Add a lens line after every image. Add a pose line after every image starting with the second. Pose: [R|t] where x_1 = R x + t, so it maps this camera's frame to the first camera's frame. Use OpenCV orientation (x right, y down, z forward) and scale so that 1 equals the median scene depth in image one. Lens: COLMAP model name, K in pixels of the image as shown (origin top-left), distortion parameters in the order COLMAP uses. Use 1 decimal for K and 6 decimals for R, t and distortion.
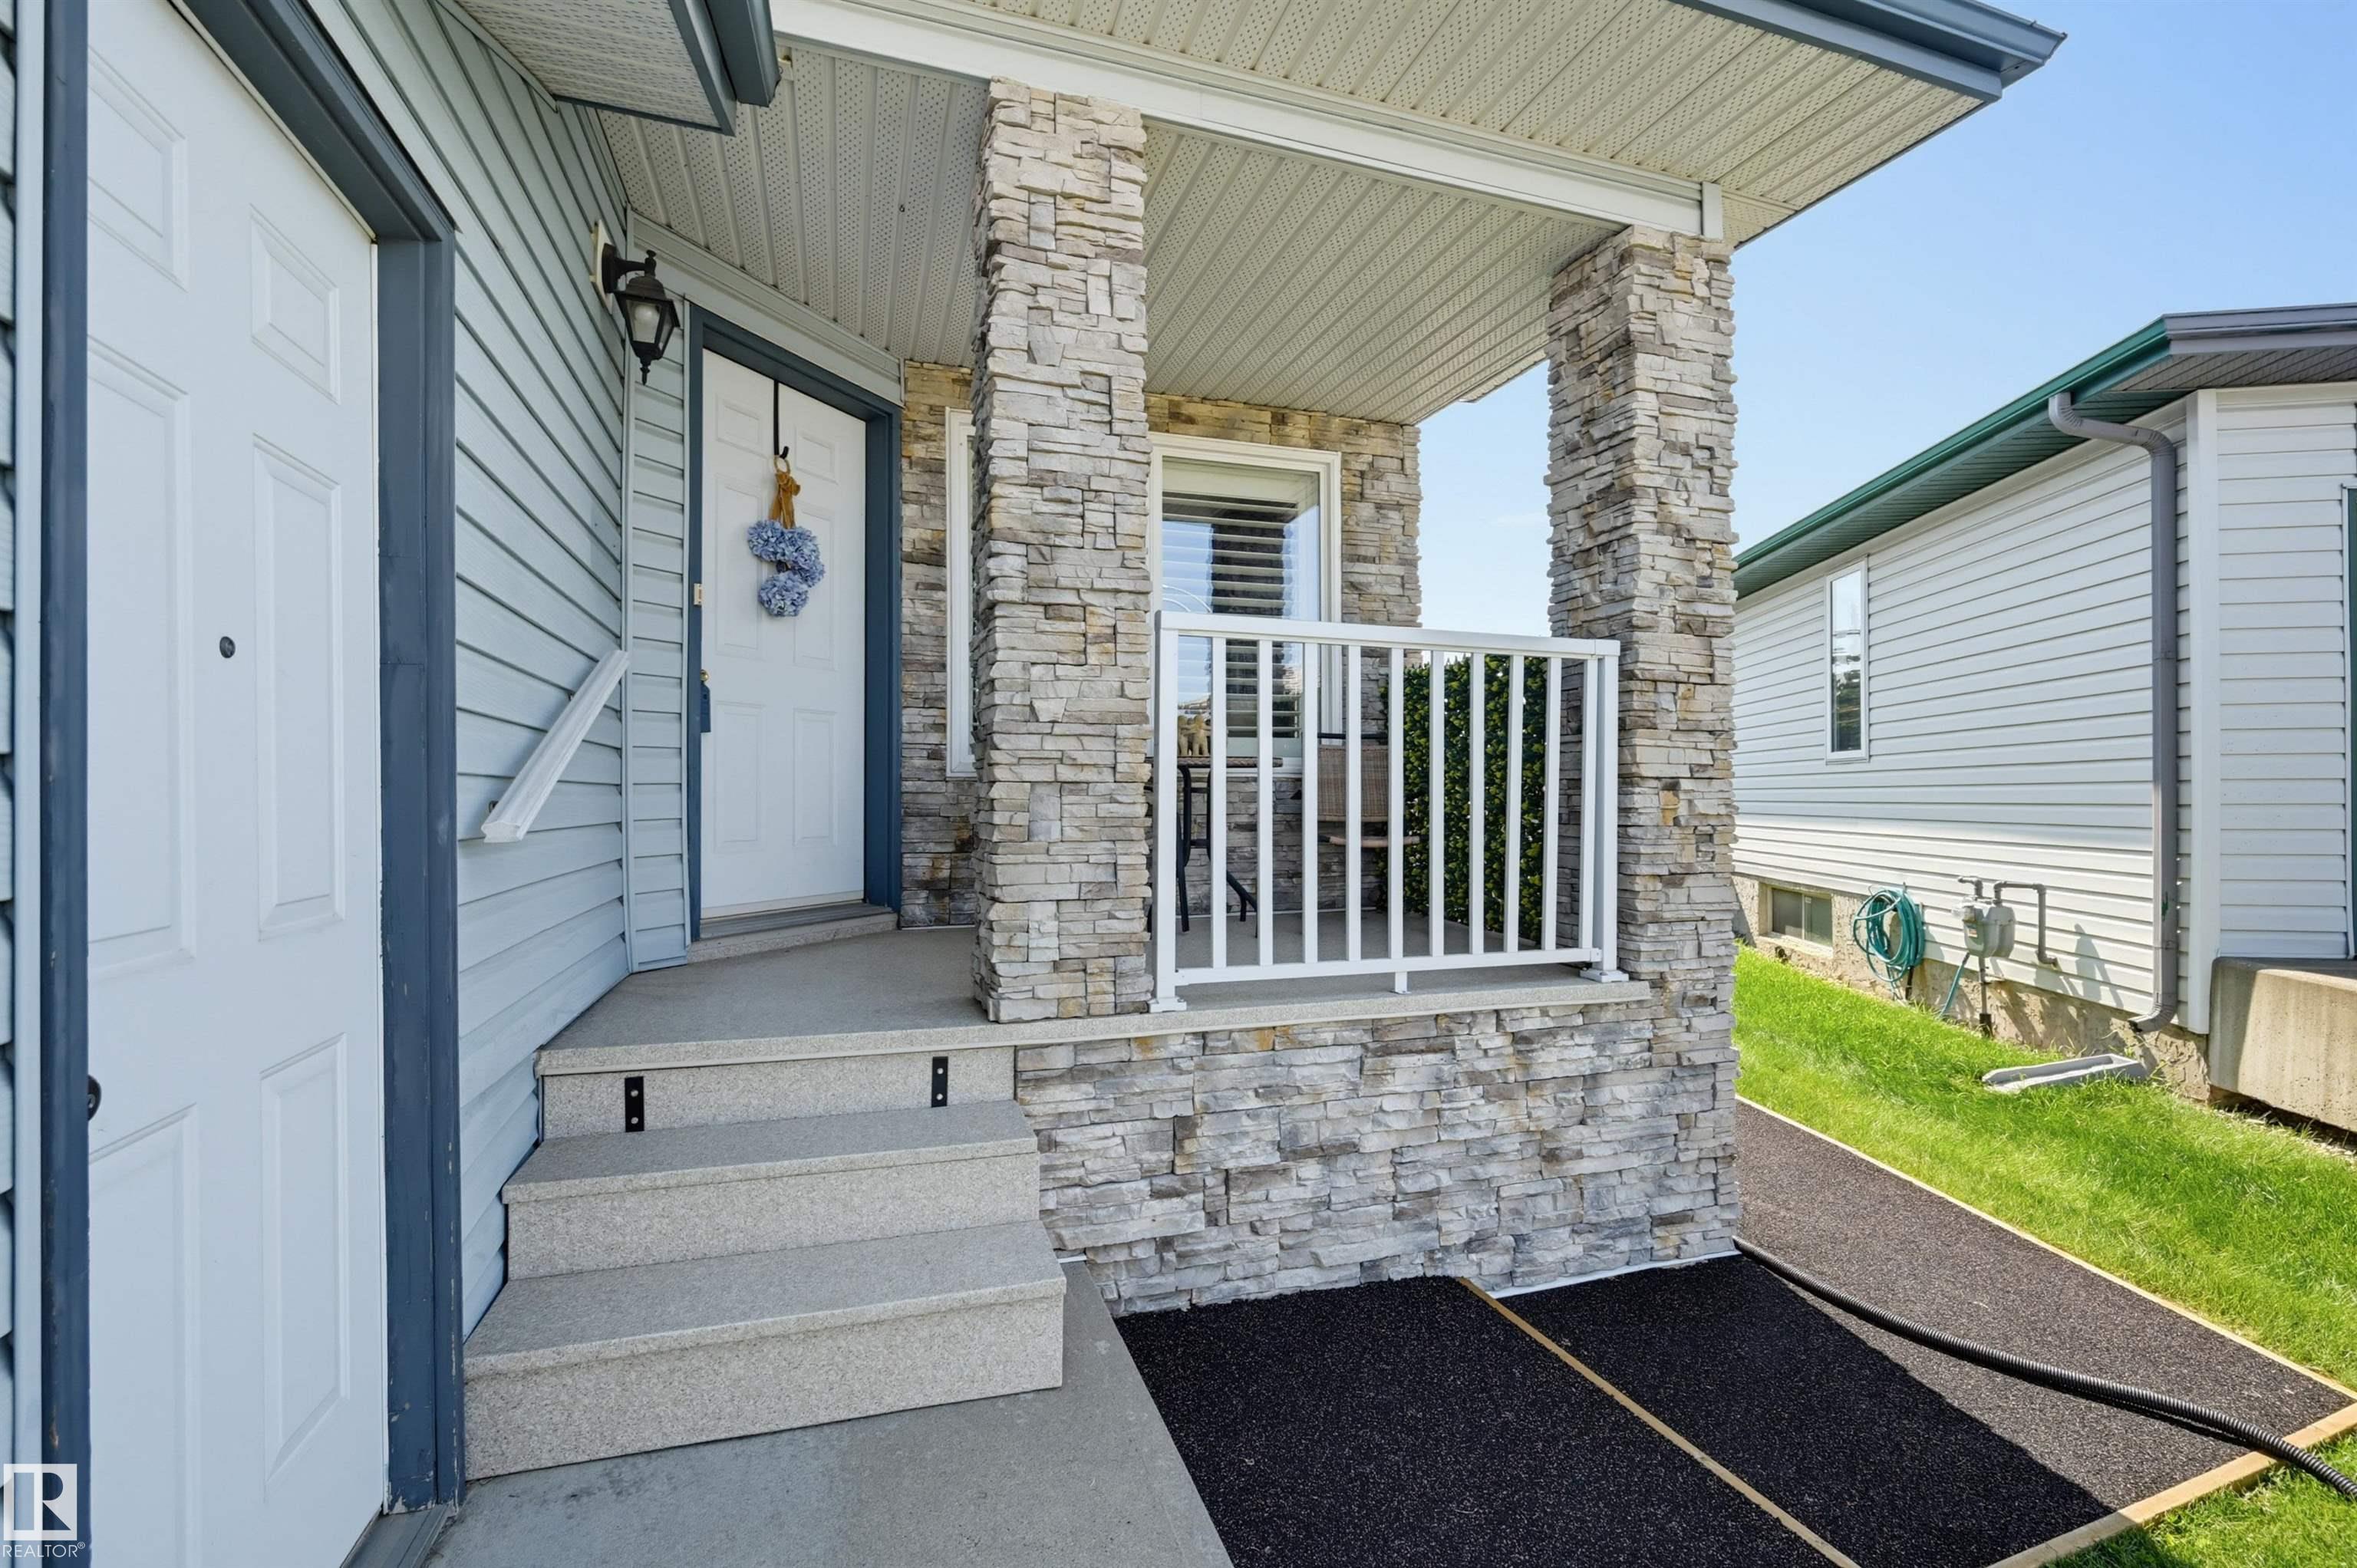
lens RADIAL K [[973.2, 0, 1178.5], [0, 973.2, 784.0], [0, 0, 1]] dist [0.000011, -0.000038]
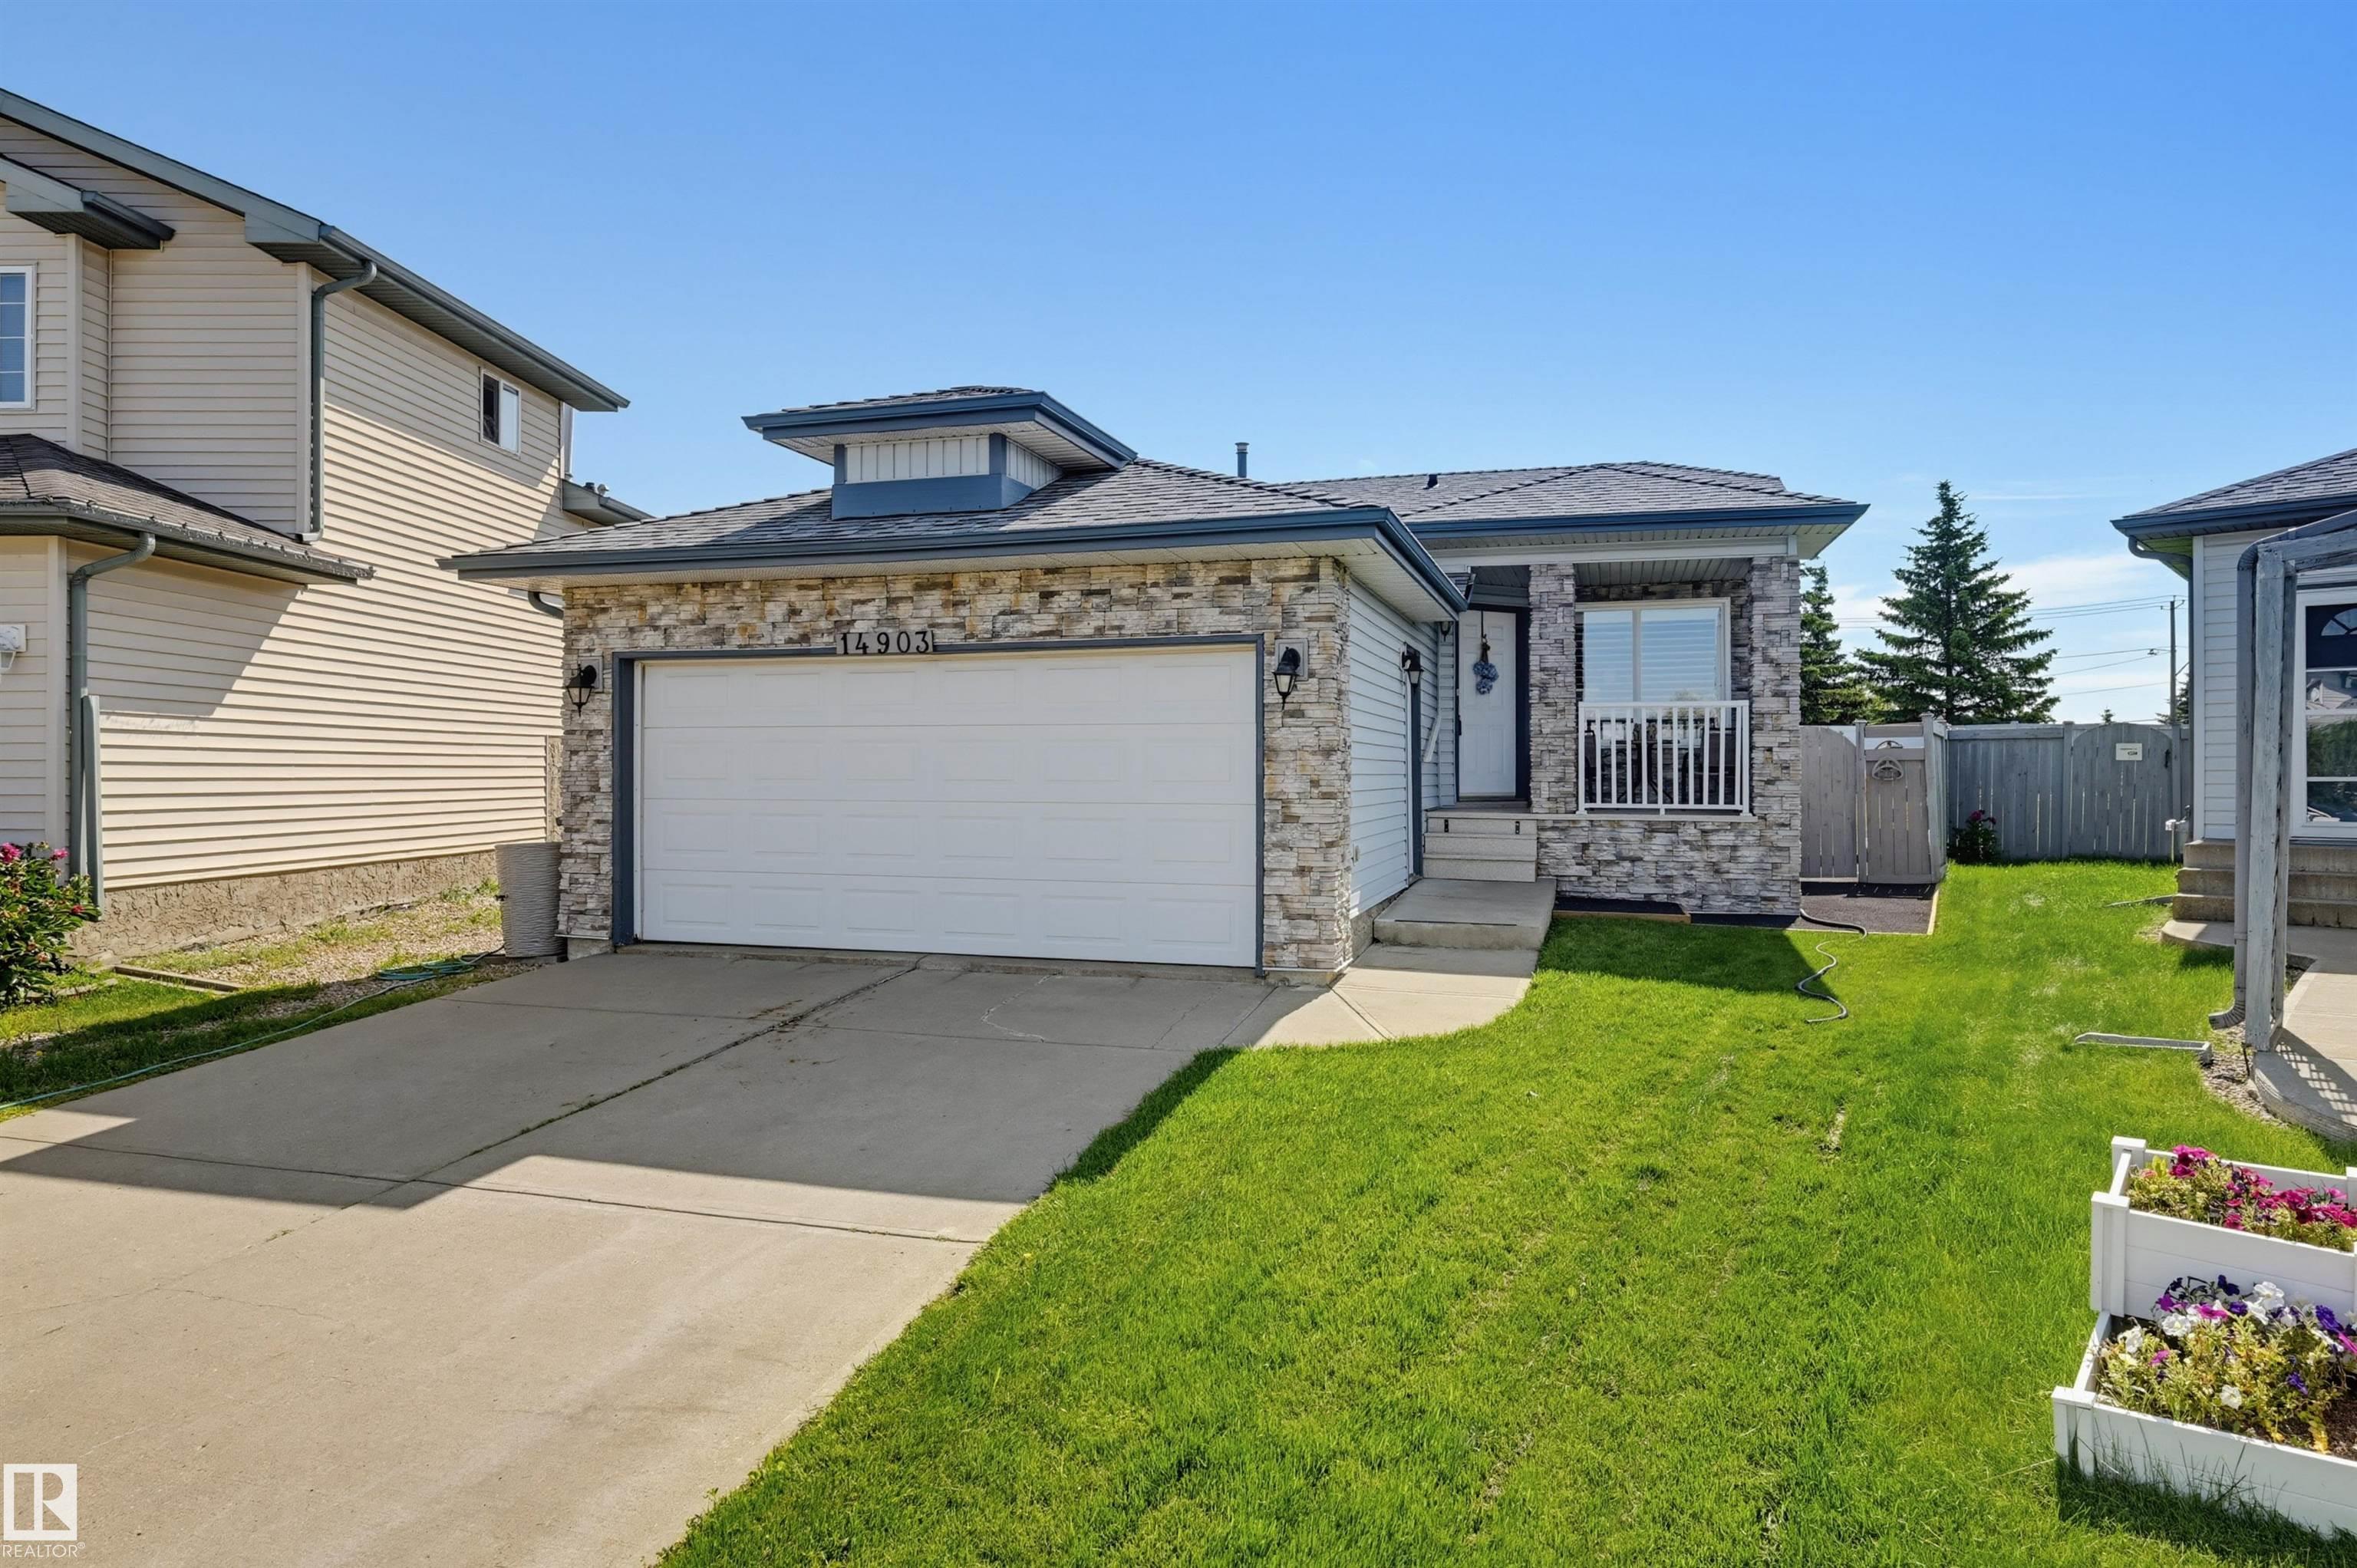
lens RADIAL K [[1283.8, 0, 1174.7], [0, 1283.8, 764.4], [0, 0, 1]] dist [0.002390, 0.000205]
pose [[0.790129, -0.001928, -0.612937, 1.501770], [0.005312, 0.999979, 0.003702, 0.022587], [0.612917, -0.006182, 0.790123, -3.215957]]
